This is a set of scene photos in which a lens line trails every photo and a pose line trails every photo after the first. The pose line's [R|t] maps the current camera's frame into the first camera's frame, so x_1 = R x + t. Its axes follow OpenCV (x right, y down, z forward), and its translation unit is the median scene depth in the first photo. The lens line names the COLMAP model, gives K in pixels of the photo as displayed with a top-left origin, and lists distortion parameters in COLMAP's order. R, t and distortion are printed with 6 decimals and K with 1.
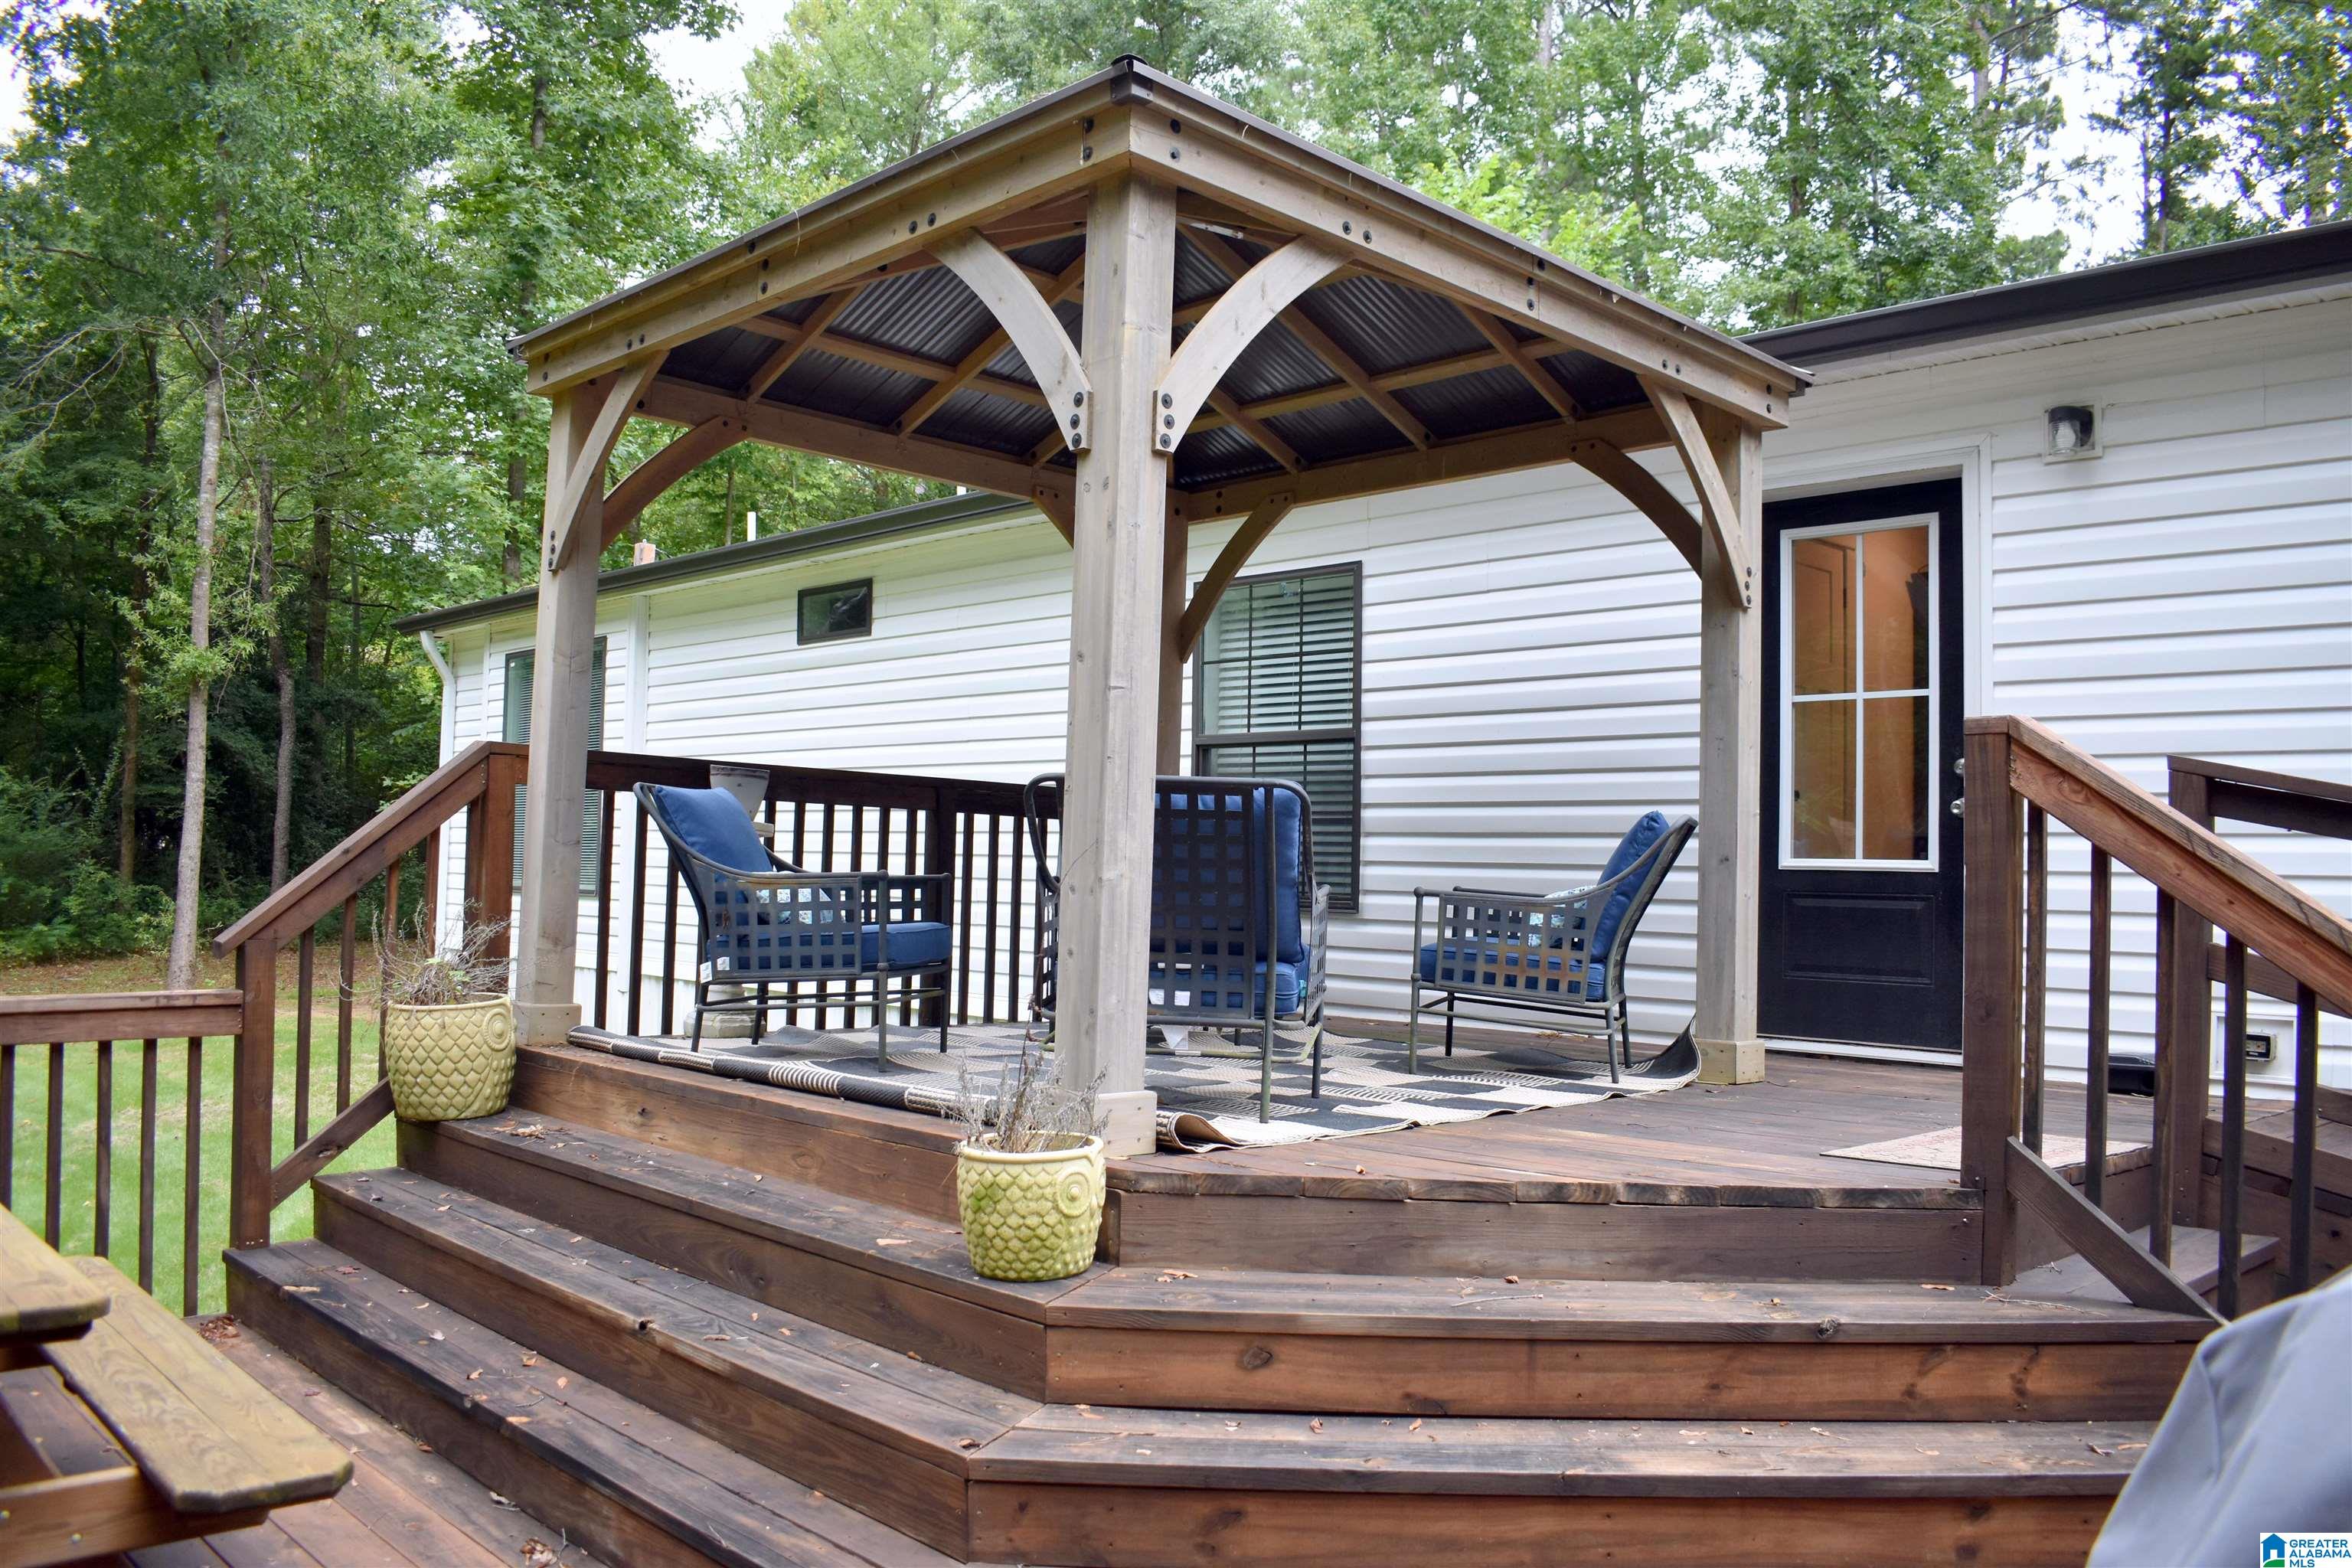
lens RADIAL K [[1793.0, 0, 1176.0], [0, 1793.0, 784.0], [0, 0, 1]] dist [-0.087807, 0.000714]
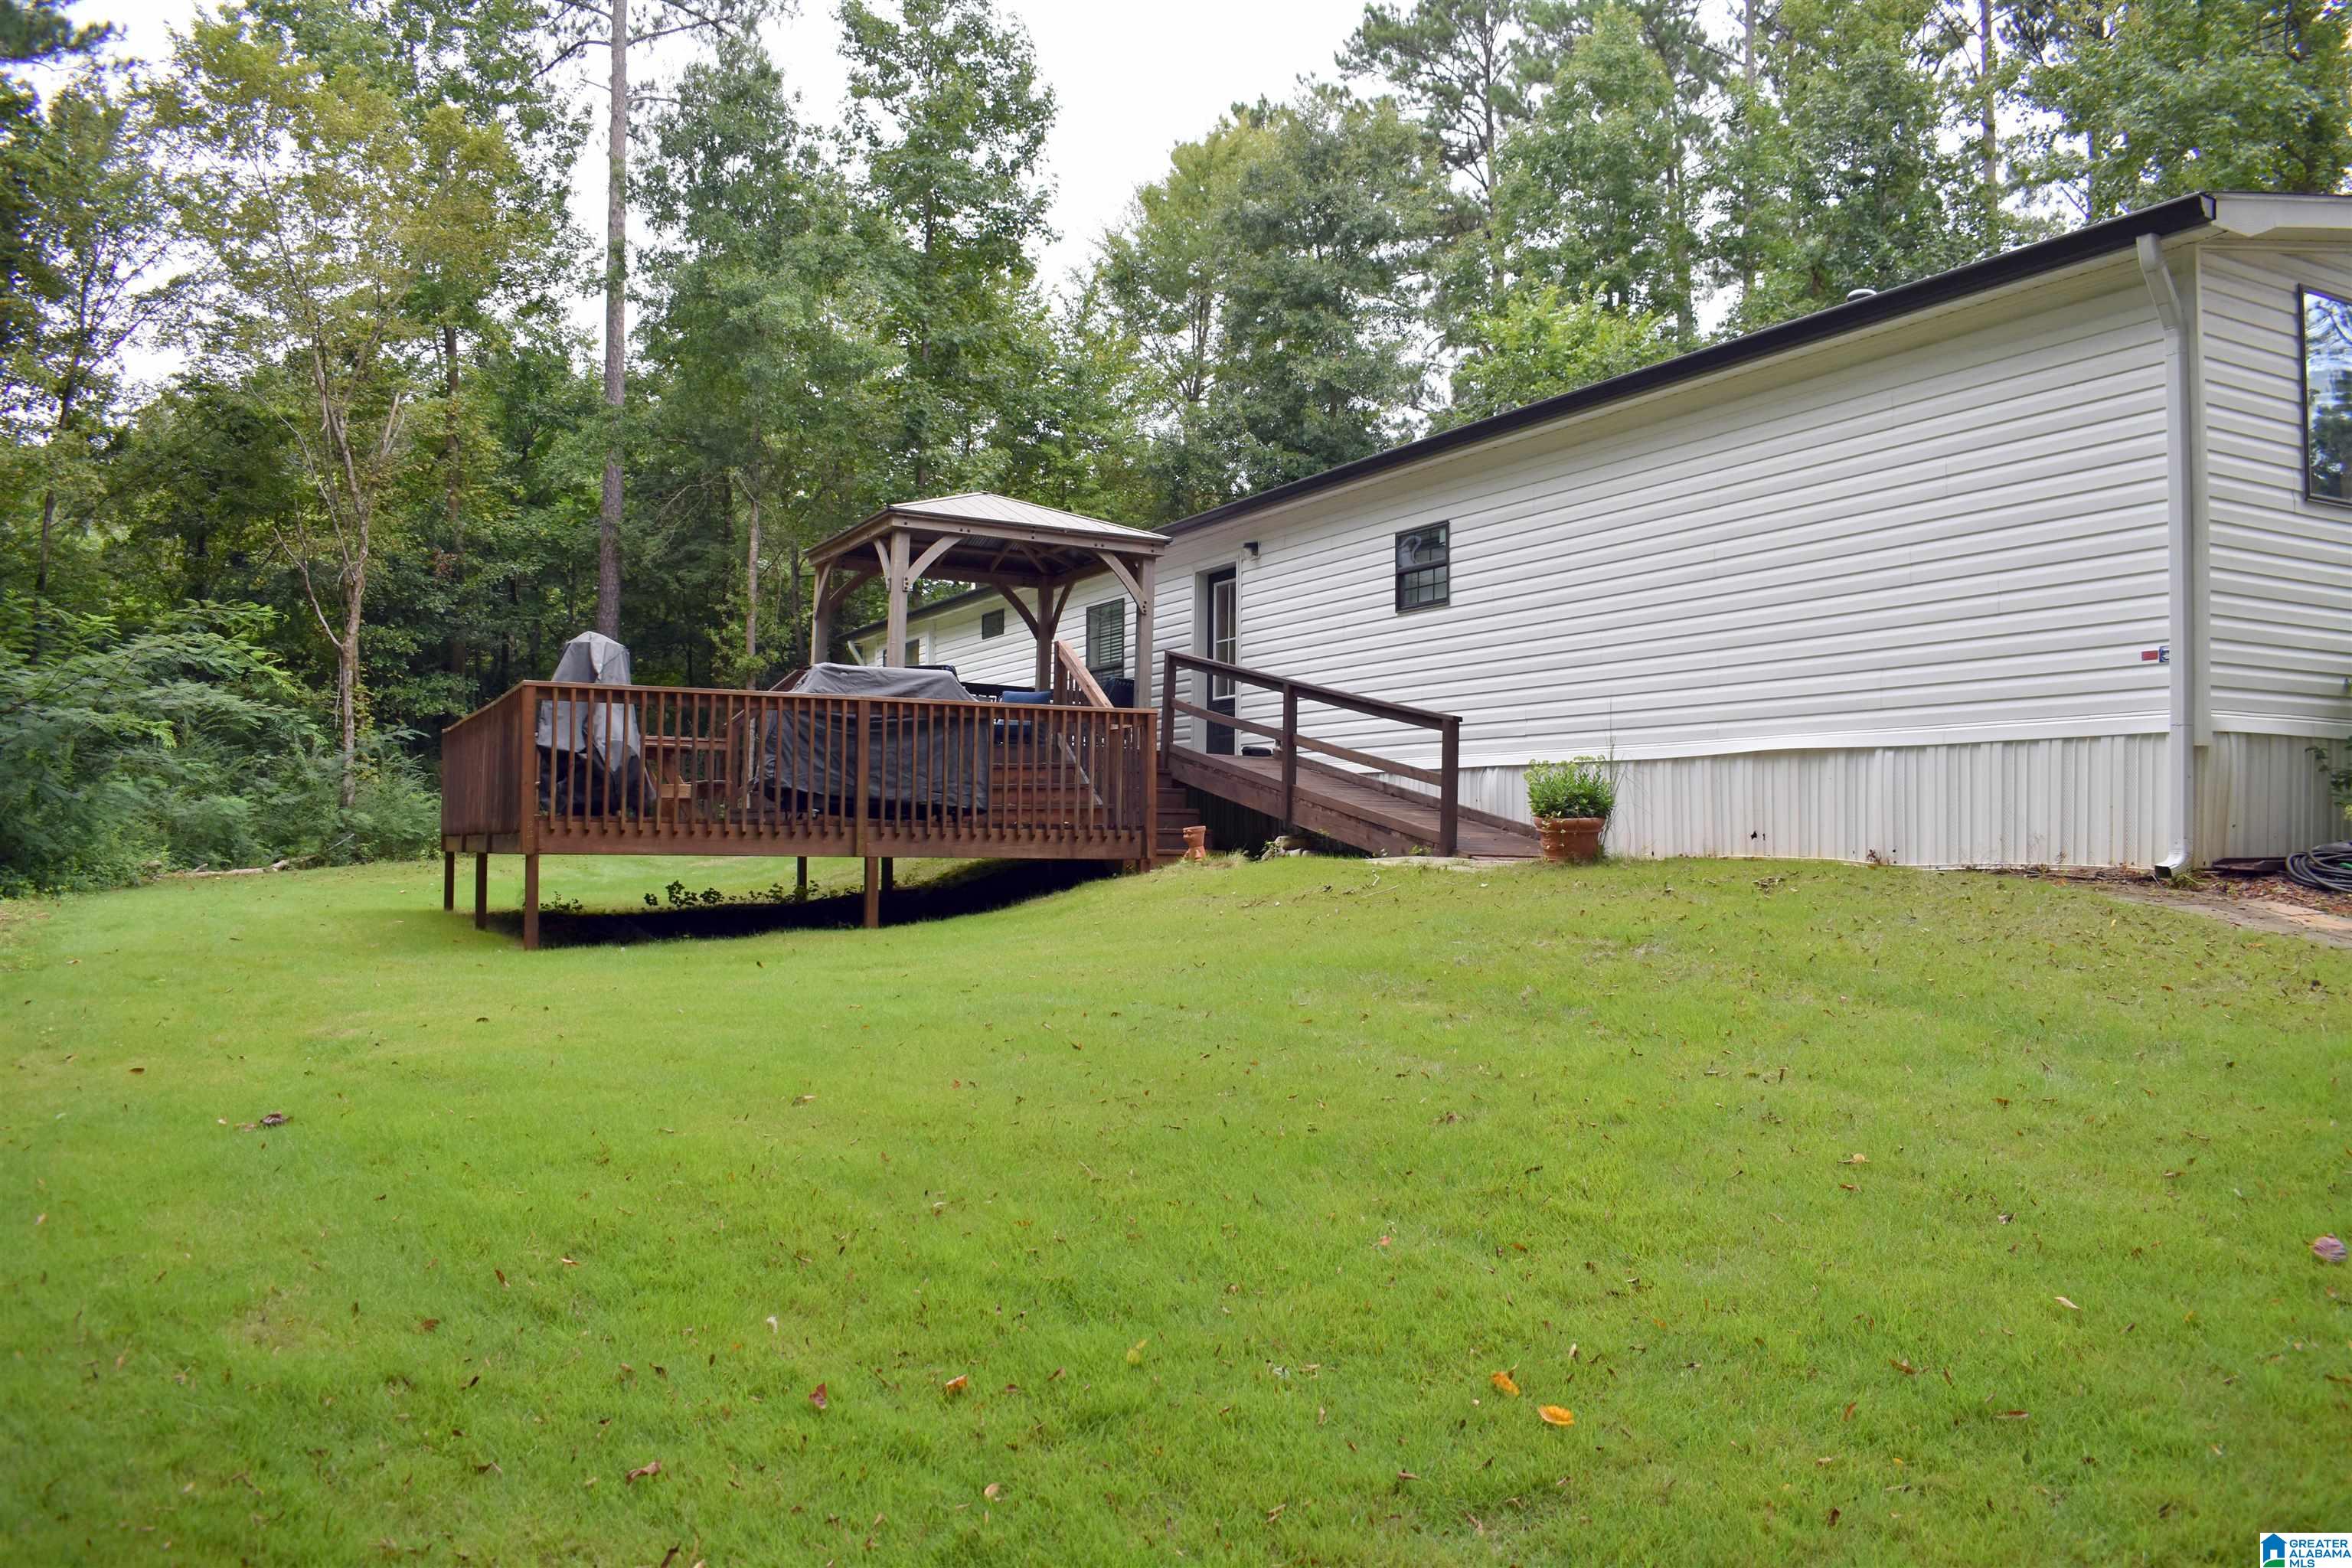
lens RADIAL K [[1793.0, 0, 1176.0], [0, 1793.0, 784.0], [0, 0, 1]] dist [-0.087807, 0.000714]
pose [[0.955545, -0.017240, -0.294341, 0.419306], [0.017595, 0.999844, -0.001442, 0.068736], [0.294320, -0.003802, 0.955699, -0.663884]]
